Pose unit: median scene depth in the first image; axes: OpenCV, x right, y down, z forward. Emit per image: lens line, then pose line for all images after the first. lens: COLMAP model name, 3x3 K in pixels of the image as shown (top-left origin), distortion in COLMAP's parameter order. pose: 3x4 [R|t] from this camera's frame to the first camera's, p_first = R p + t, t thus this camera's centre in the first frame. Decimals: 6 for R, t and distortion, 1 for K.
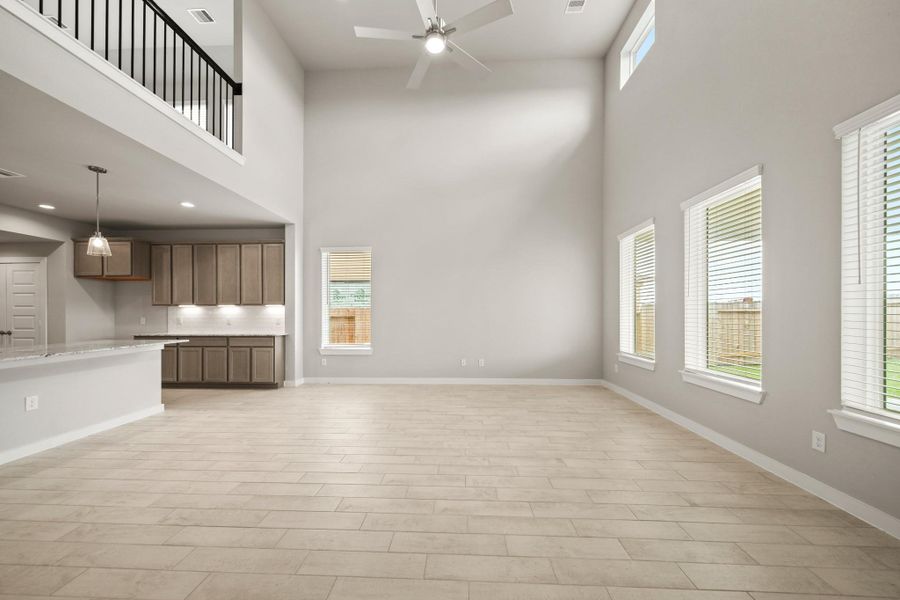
lens RADIAL K [[317.8, 0, 453.8], [0, 317.8, 312.2], [0, 0, 1]] dist [0.001241, 0.000138]
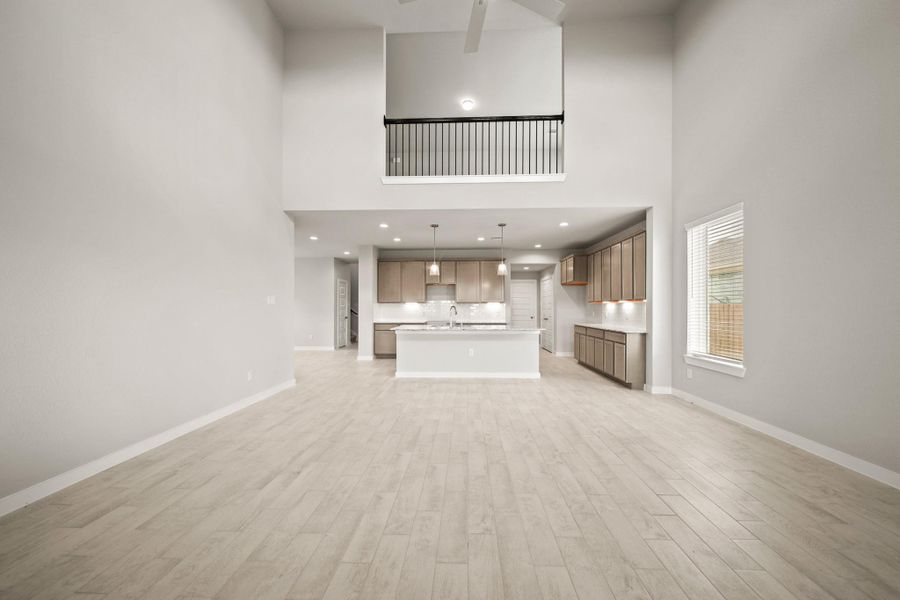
lens RADIAL K [[320.8, 0, 450.0], [0, 320.8, 300.0], [0, 0, 1]] dist [0.000796, 0.000043]
pose [[-0.006351, -0.021257, -0.999754, 0.428650], [0.001979, 0.999772, -0.021270, -0.004198], [0.999978, -0.002113, -0.006307, 0.507658]]
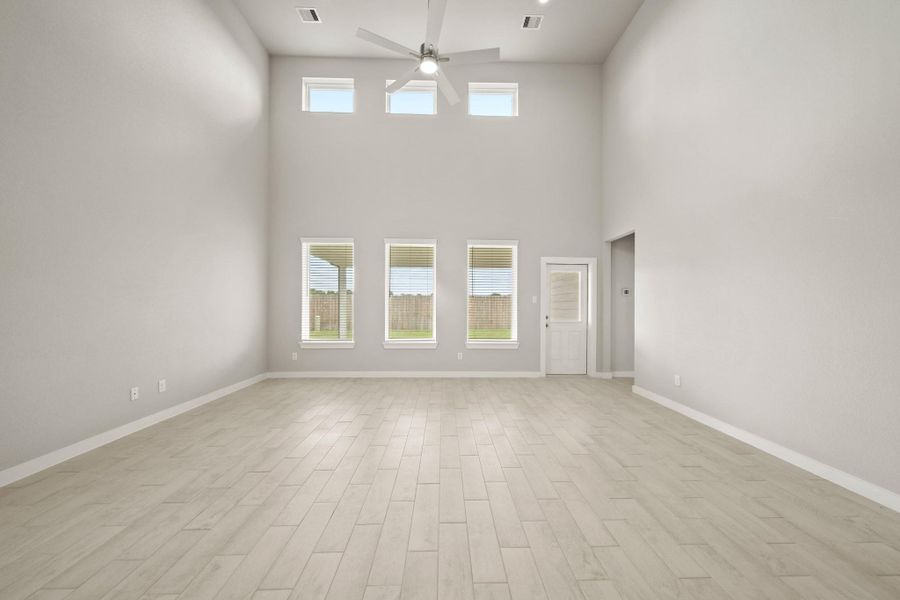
lens RADIAL K [[320.8, 0, 450.0], [0, 320.8, 300.0], [0, 0, 1]] dist [0.000796, 0.000043]
pose [[-0.066171, 0.021961, 0.997567, -0.655761], [-0.006068, 0.999730, -0.022411, 0.002237], [-0.997790, -0.007536, -0.066019, 0.553668]]
